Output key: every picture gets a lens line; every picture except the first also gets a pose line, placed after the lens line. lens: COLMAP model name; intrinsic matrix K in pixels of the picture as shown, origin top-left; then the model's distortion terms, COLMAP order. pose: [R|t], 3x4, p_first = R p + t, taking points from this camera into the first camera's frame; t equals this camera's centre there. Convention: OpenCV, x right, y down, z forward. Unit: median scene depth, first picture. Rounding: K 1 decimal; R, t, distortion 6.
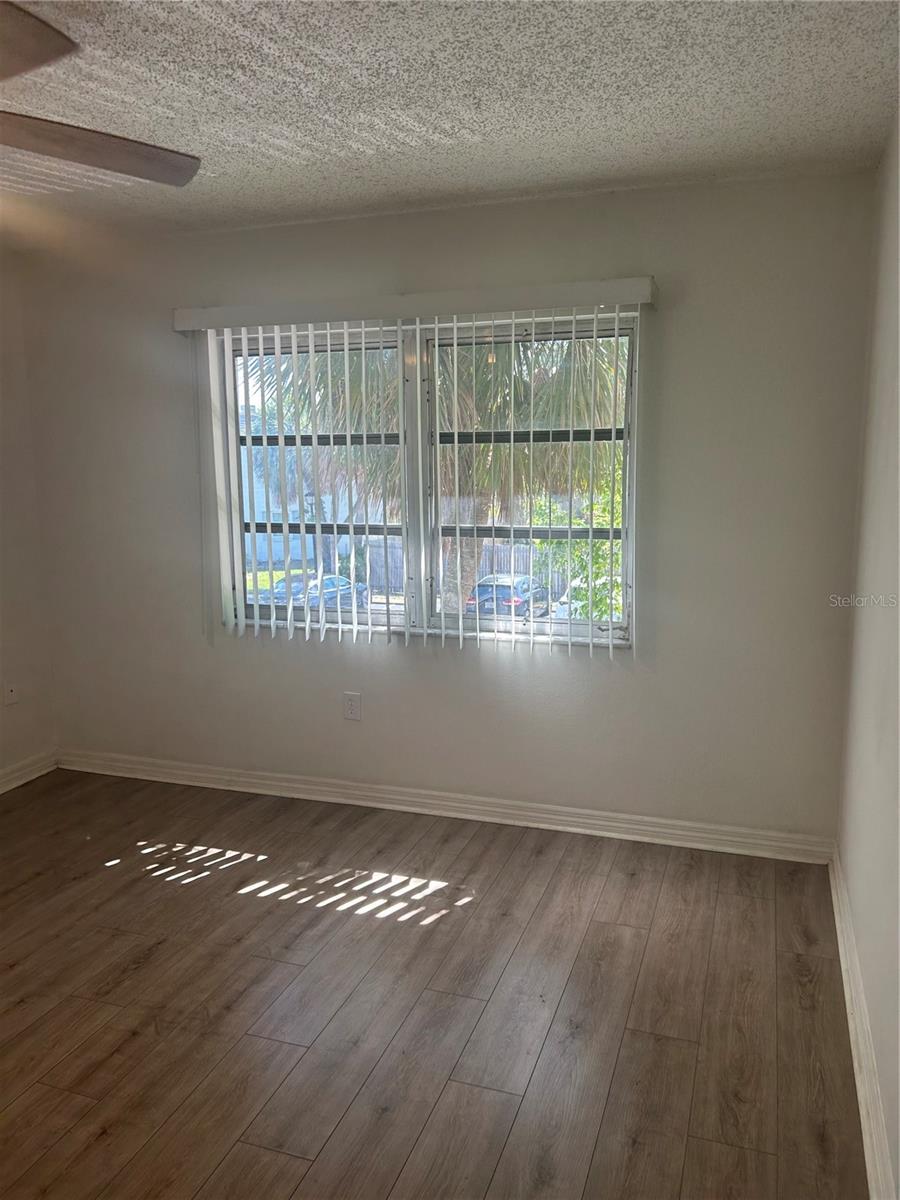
lens RADIAL K [[902.6, 0, 449.6], [0, 902.6, 593.7], [0, 0, 1]] dist [0.047109, -0.058714]
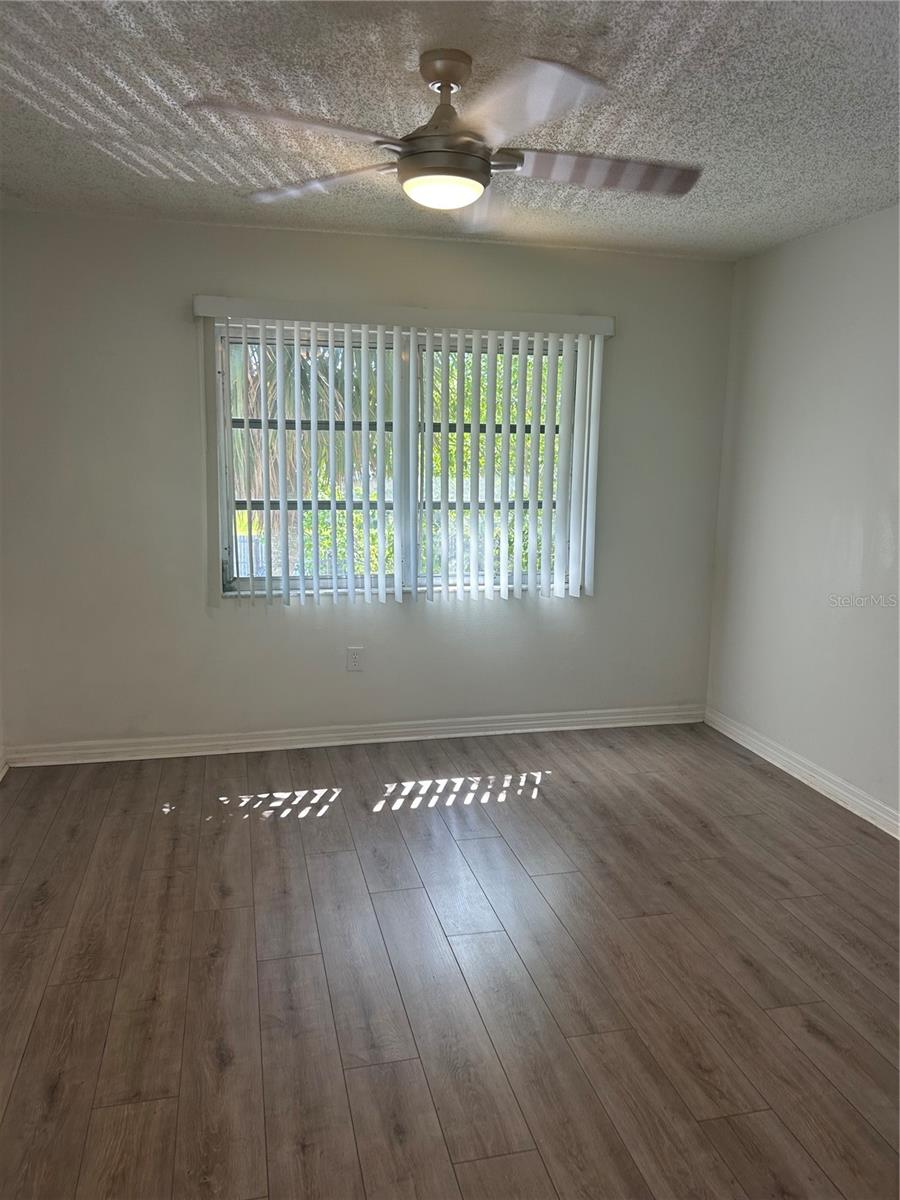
lens RADIAL K [[902.6, 0, 447.3], [0, 902.6, 601.3], [0, 0, 1]] dist [0.047109, -0.058714]
pose [[0.845961, -0.073638, 0.528136, -0.685262], [0.061866, 0.997284, 0.039955, 0.014656], [-0.529644, -0.001127, 0.848219, -0.041301]]
